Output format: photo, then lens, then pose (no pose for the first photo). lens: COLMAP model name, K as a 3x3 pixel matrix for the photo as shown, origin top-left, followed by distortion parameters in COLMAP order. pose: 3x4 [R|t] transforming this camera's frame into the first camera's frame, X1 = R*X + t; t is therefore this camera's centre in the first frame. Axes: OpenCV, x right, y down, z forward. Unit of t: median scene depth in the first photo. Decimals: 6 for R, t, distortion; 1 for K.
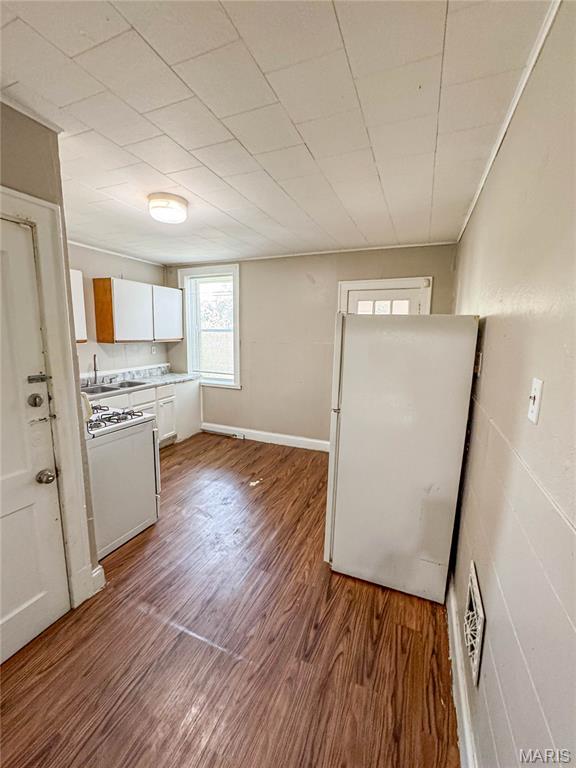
lens RADIAL K [[321.0, 0, 286.1], [0, 321.0, 380.9], [0, 0, 1]] dist [-0.011293, 0.000537]
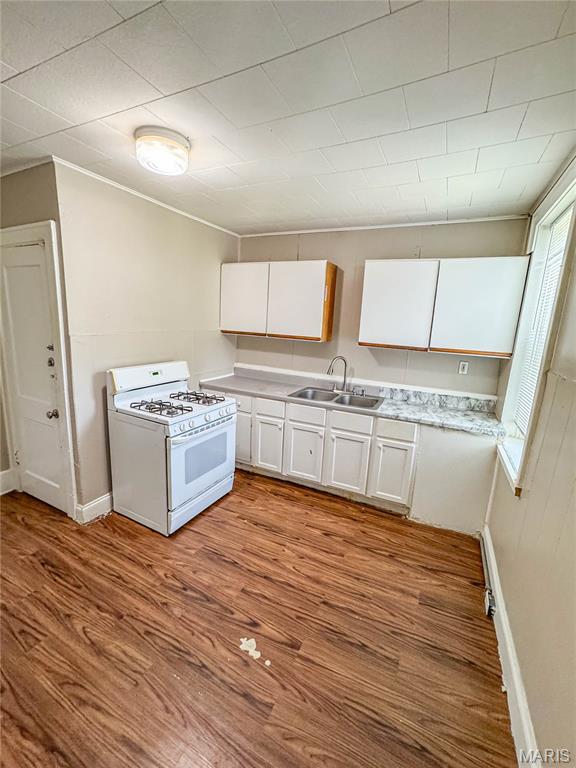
lens RADIAL K [[321.0, 0, 287.8], [0, 321.0, 384.3], [0, 0, 1]] dist [-0.011293, 0.000537]
pose [[-0.052625, 0.182183, -0.981855, 0.246191], [-0.205744, 0.960145, 0.189182, -0.134534], [0.977190, 0.211967, -0.013044, 0.820318]]
